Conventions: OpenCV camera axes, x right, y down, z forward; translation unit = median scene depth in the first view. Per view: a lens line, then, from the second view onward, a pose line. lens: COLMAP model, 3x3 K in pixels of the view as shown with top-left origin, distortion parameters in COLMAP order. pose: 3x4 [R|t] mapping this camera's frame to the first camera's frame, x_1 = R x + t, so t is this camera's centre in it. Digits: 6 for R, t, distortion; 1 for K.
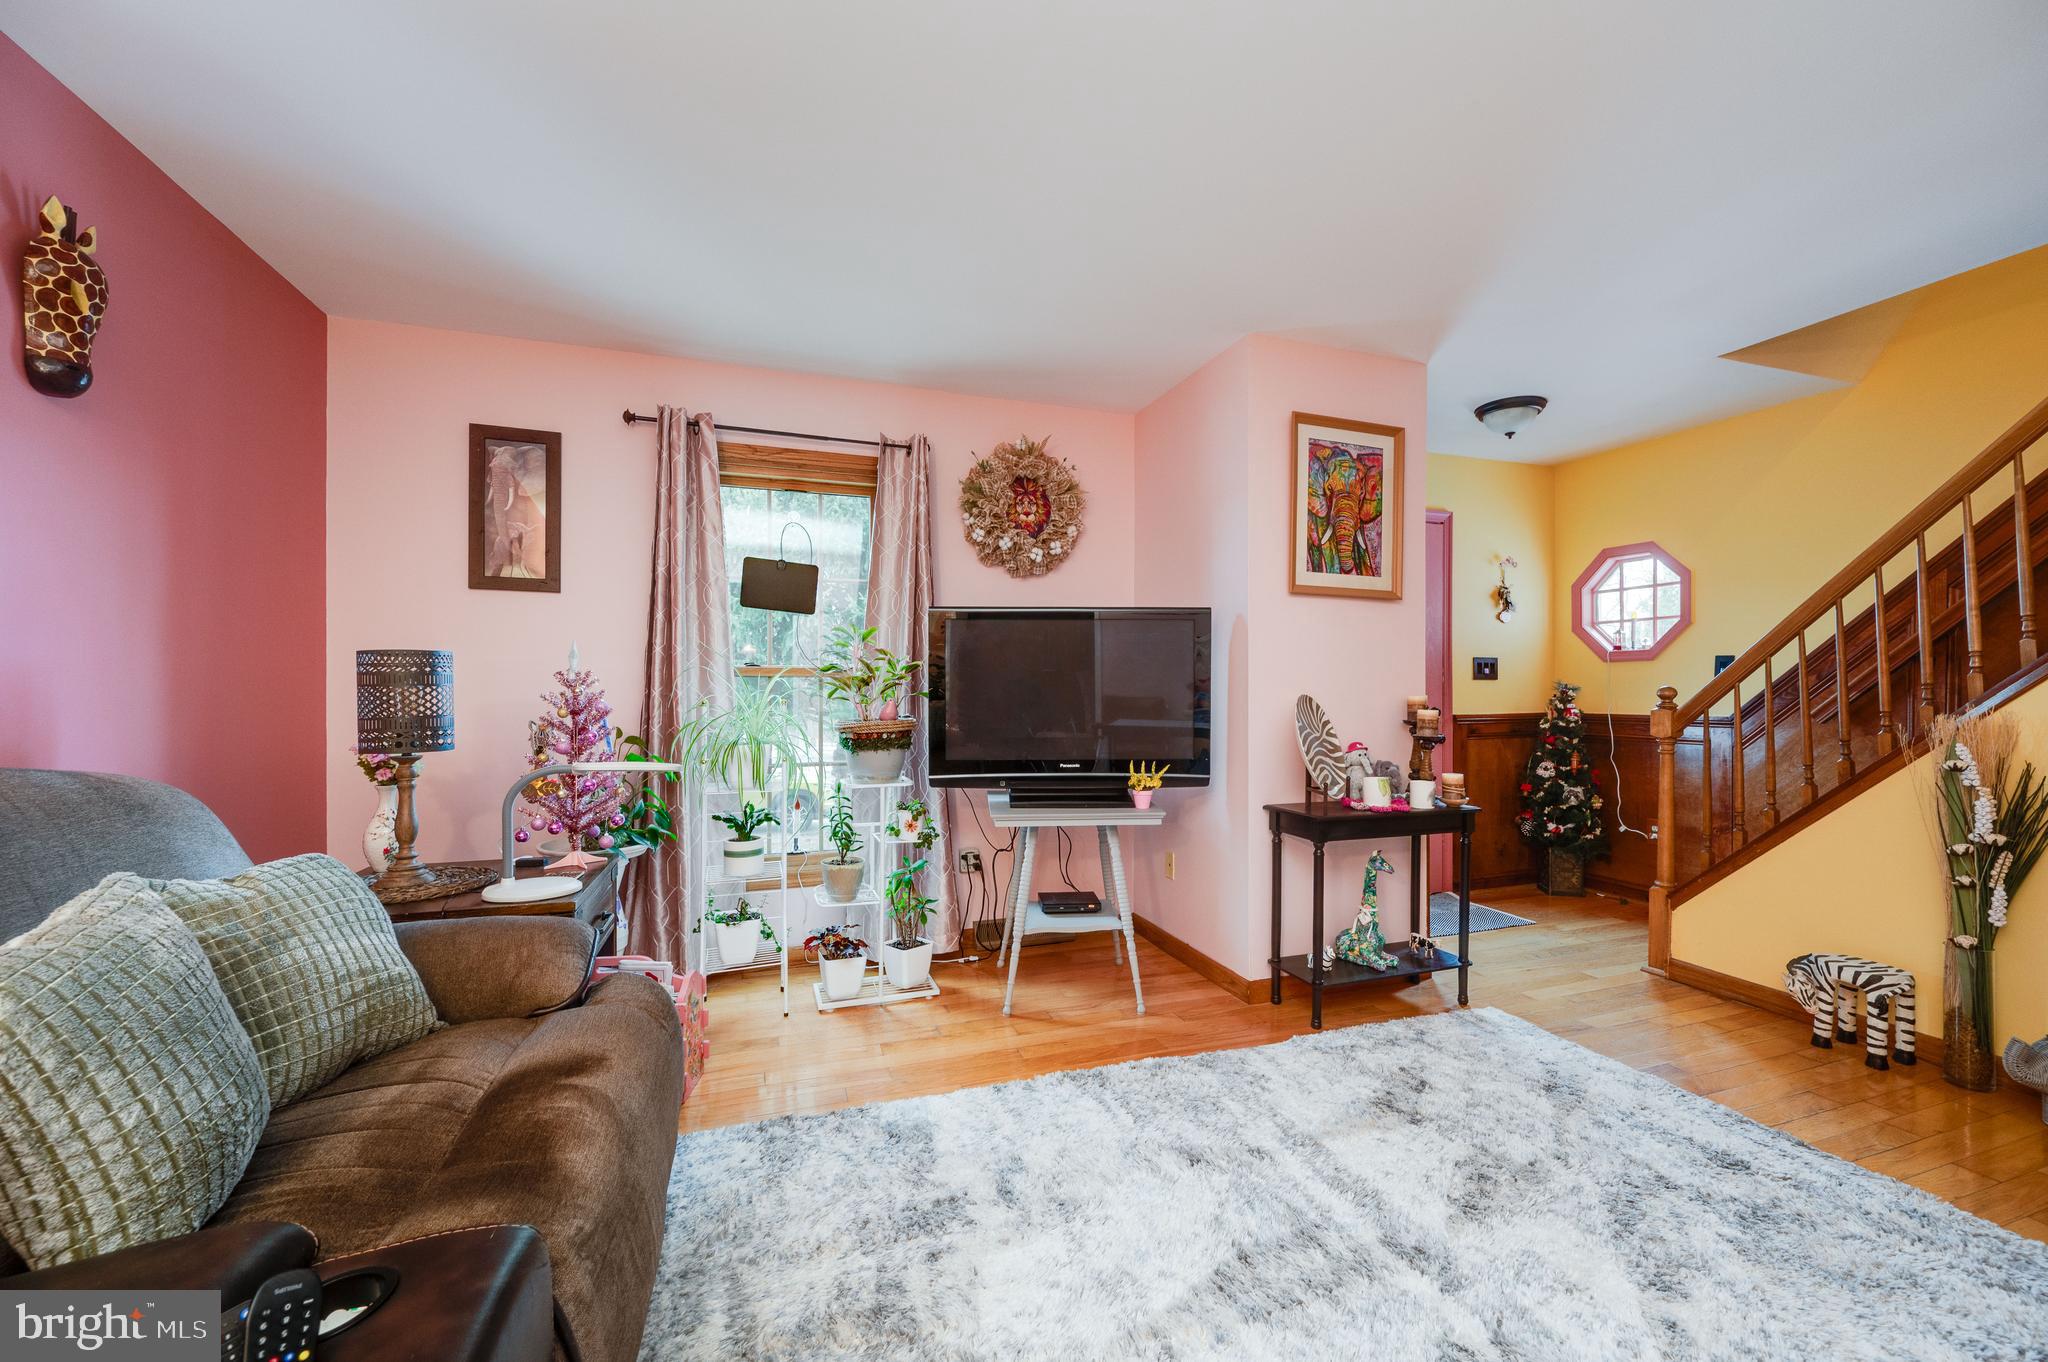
lens RADIAL K [[800.6, 0, 1059.2], [0, 800.6, 686.6], [0, 0, 1]] dist [0.002636, -0.001024]
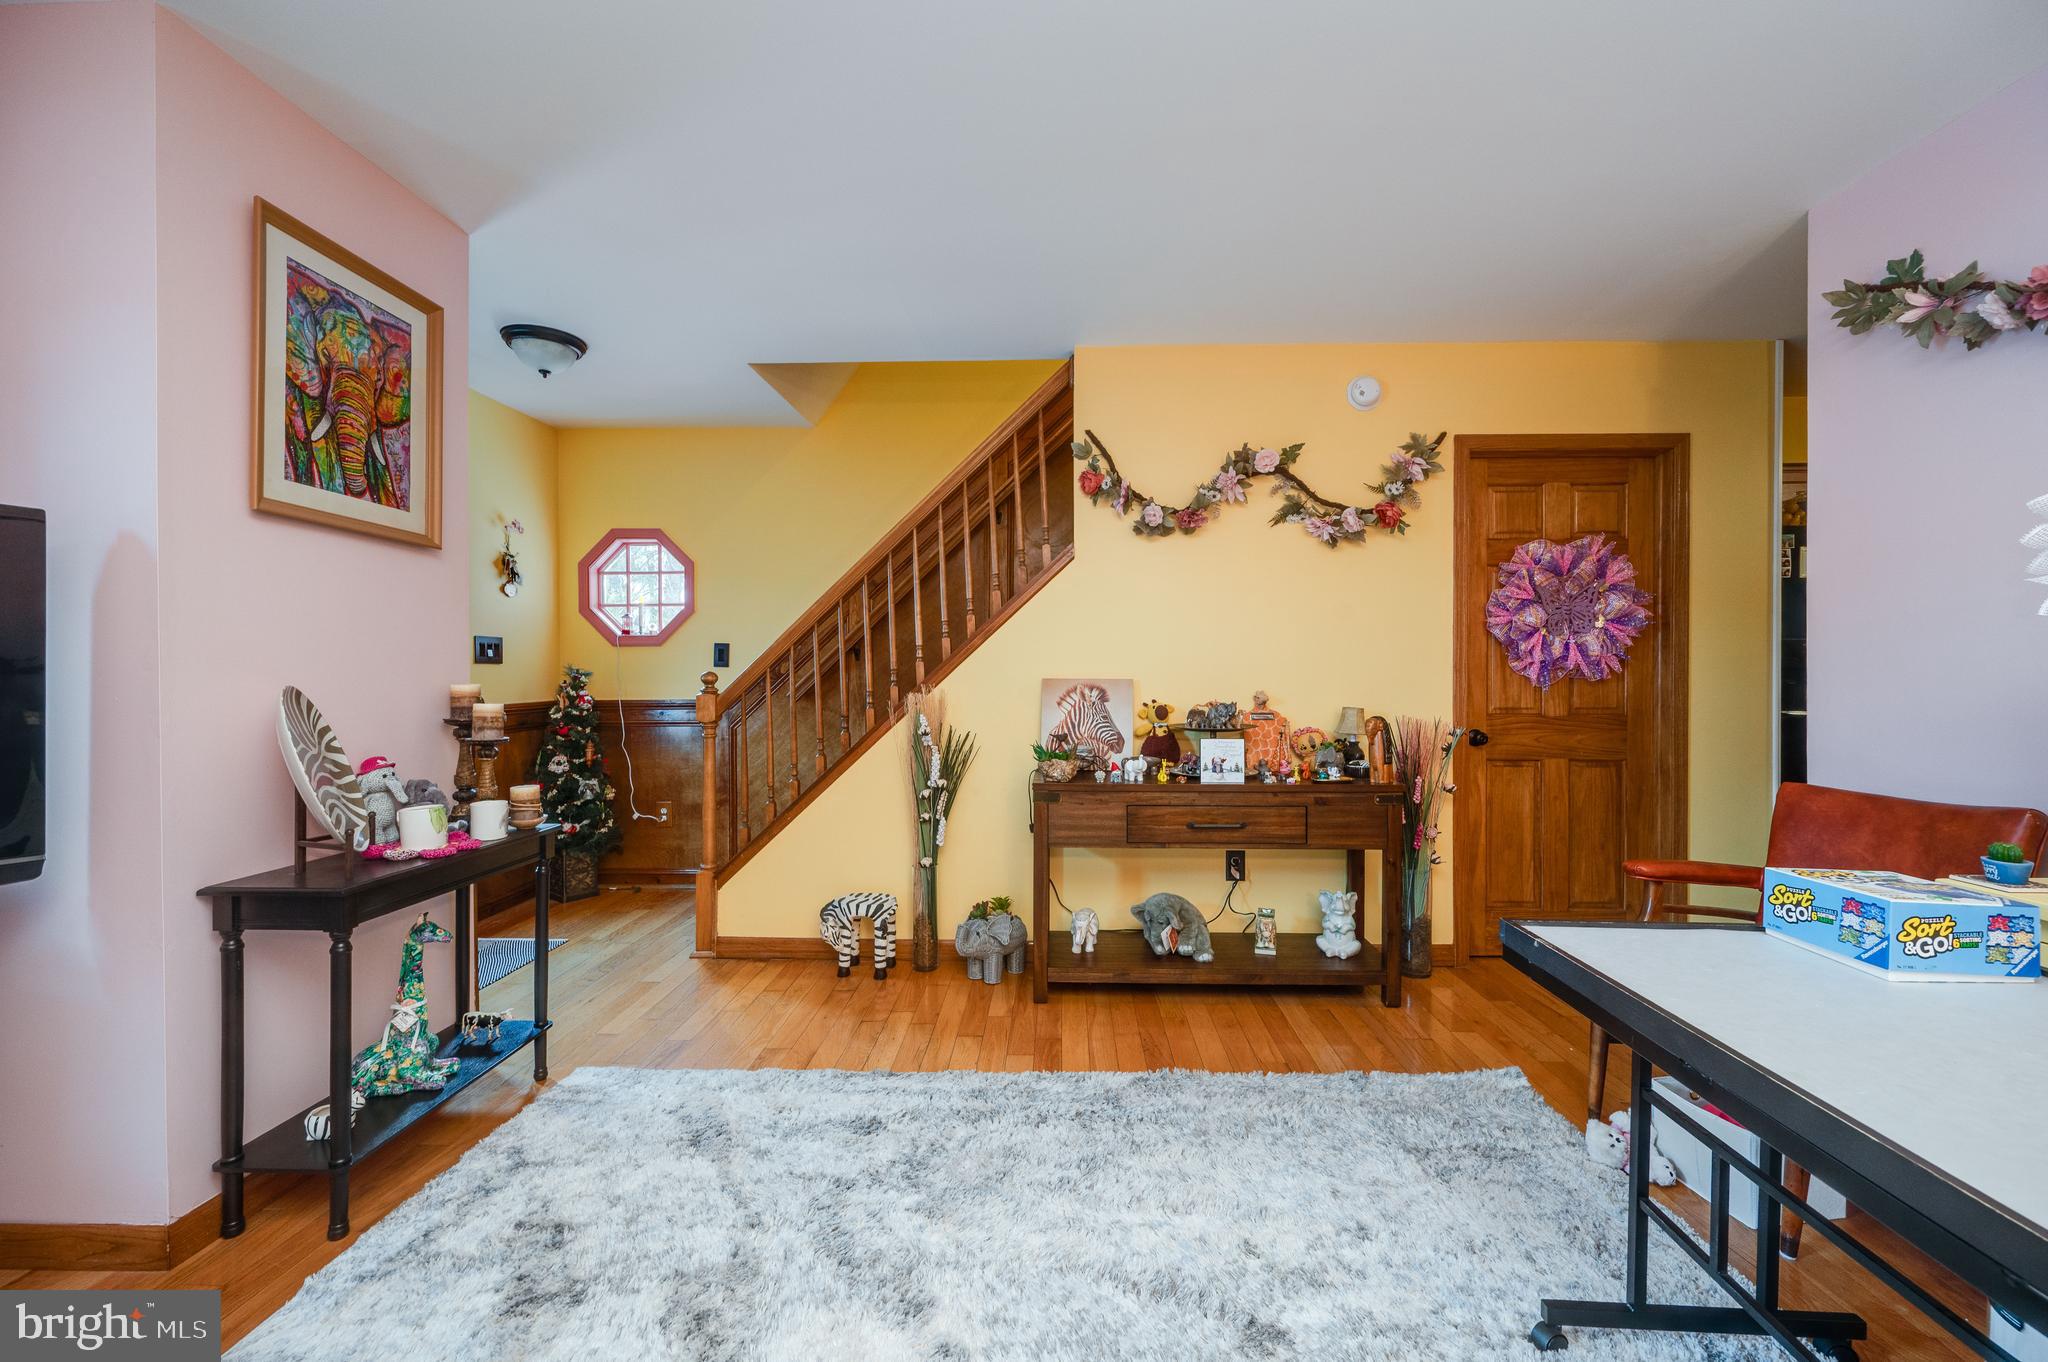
lens RADIAL K [[800.6, 0, 1009.9], [0, 800.6, 678.3], [0, 0, 1]] dist [0.002636, -0.001024]
pose [[0.389498, -0.009075, 0.920983, -0.031997], [0.001951, 0.999957, 0.009028, -0.000077], [-0.921025, -0.001719, 0.389499, 0.272159]]
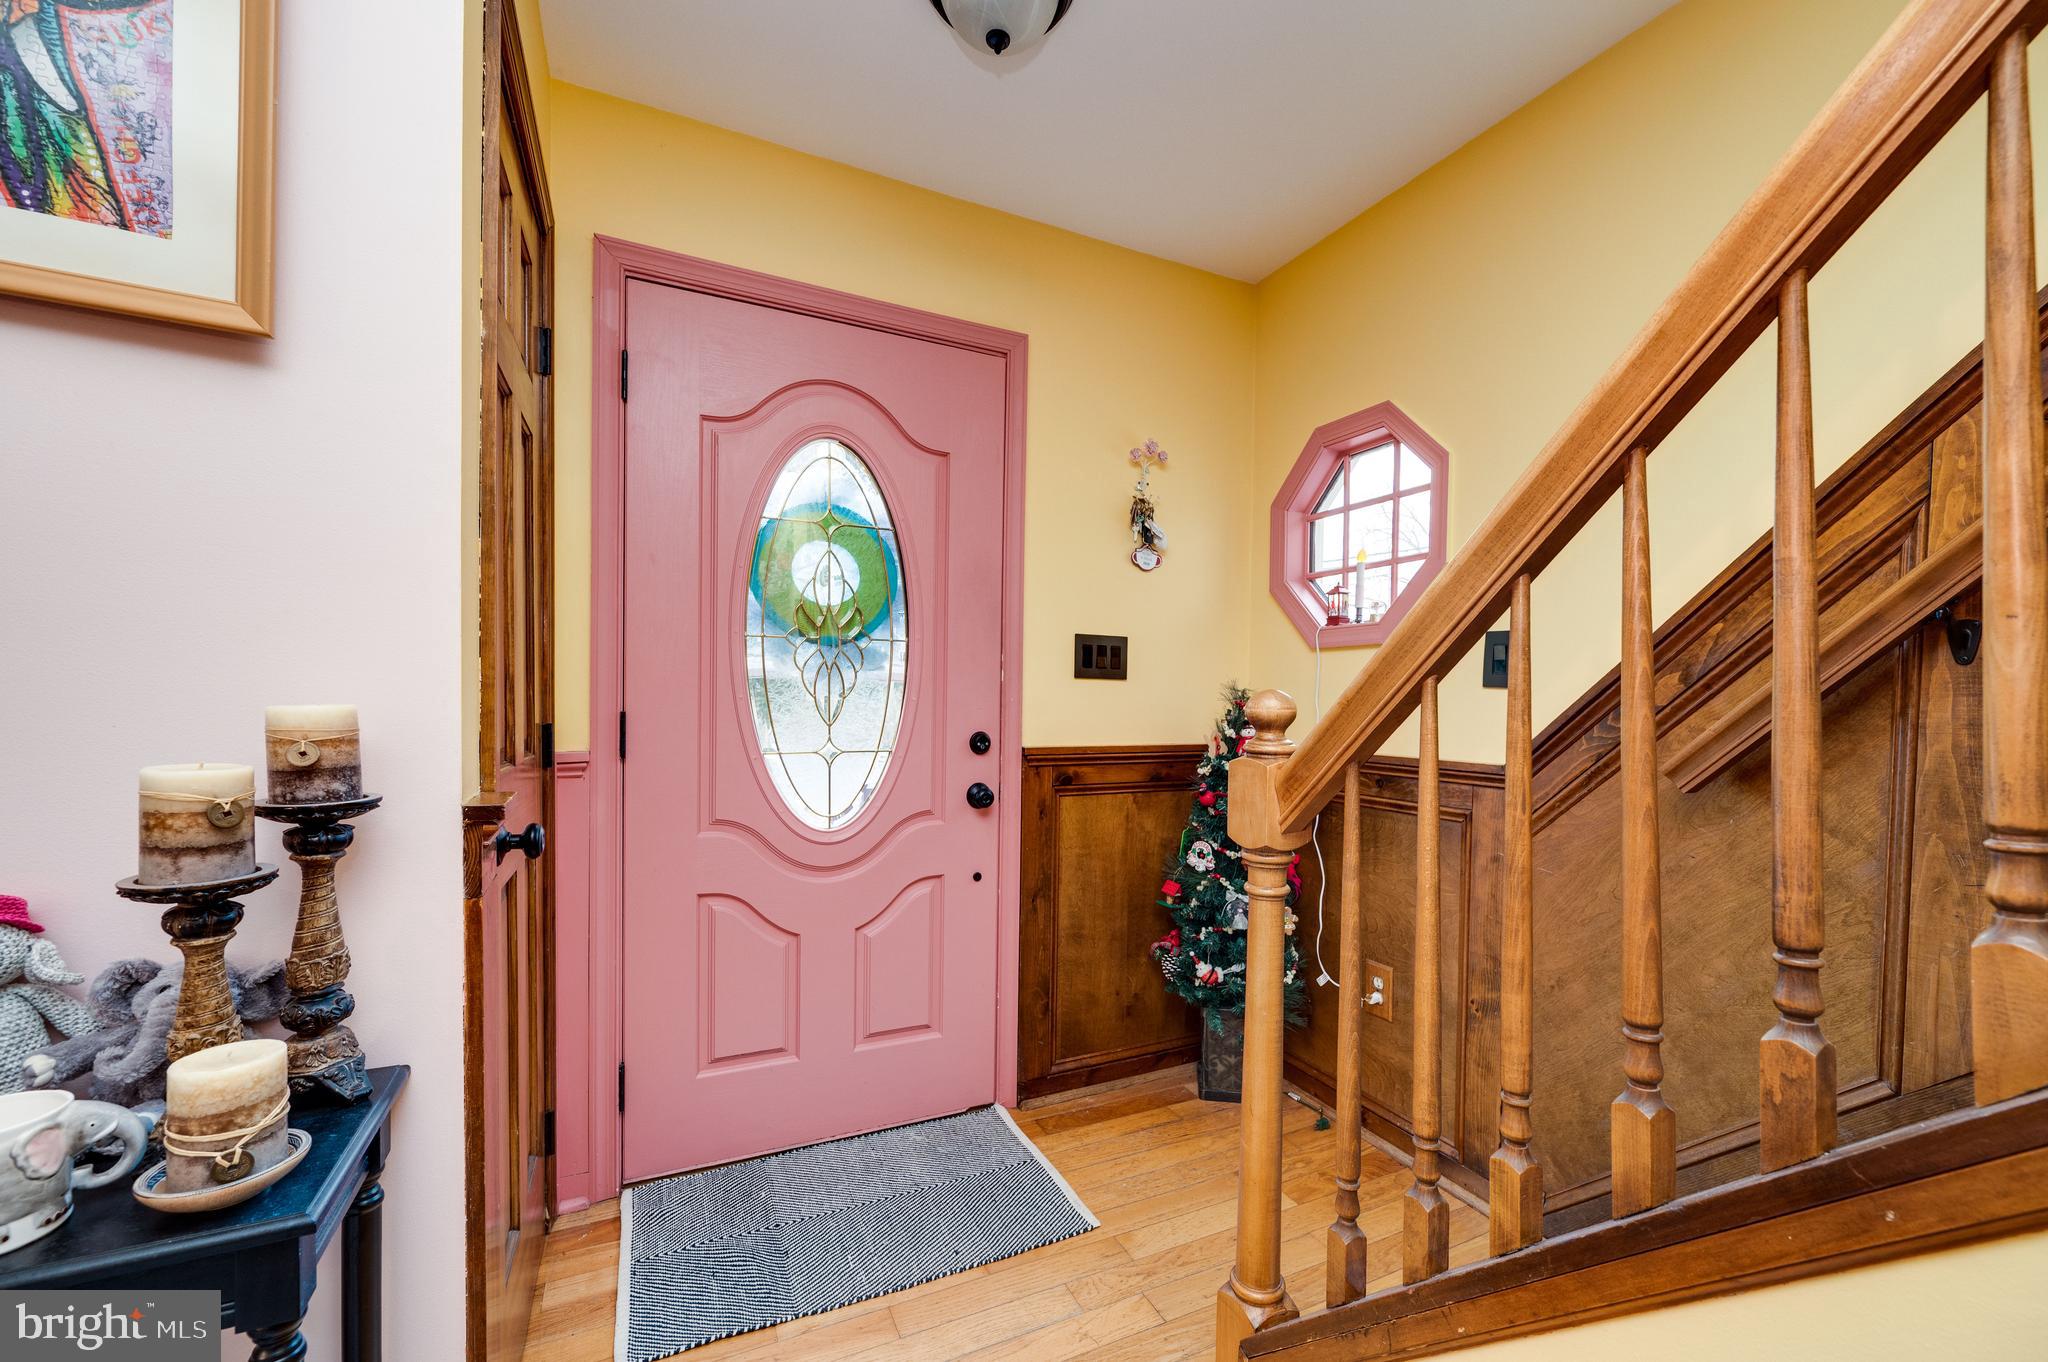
lens RADIAL K [[800.6, 0, 1092.4], [0, 800.6, 709.7], [0, 0, 1]] dist [0.002636, -0.001024]
pose [[0.990984, 0.013661, 0.133282, 0.689034], [-0.016061, 0.999727, 0.016943, 0.003170], [-0.133015, -0.018931, 0.990933, 0.738926]]
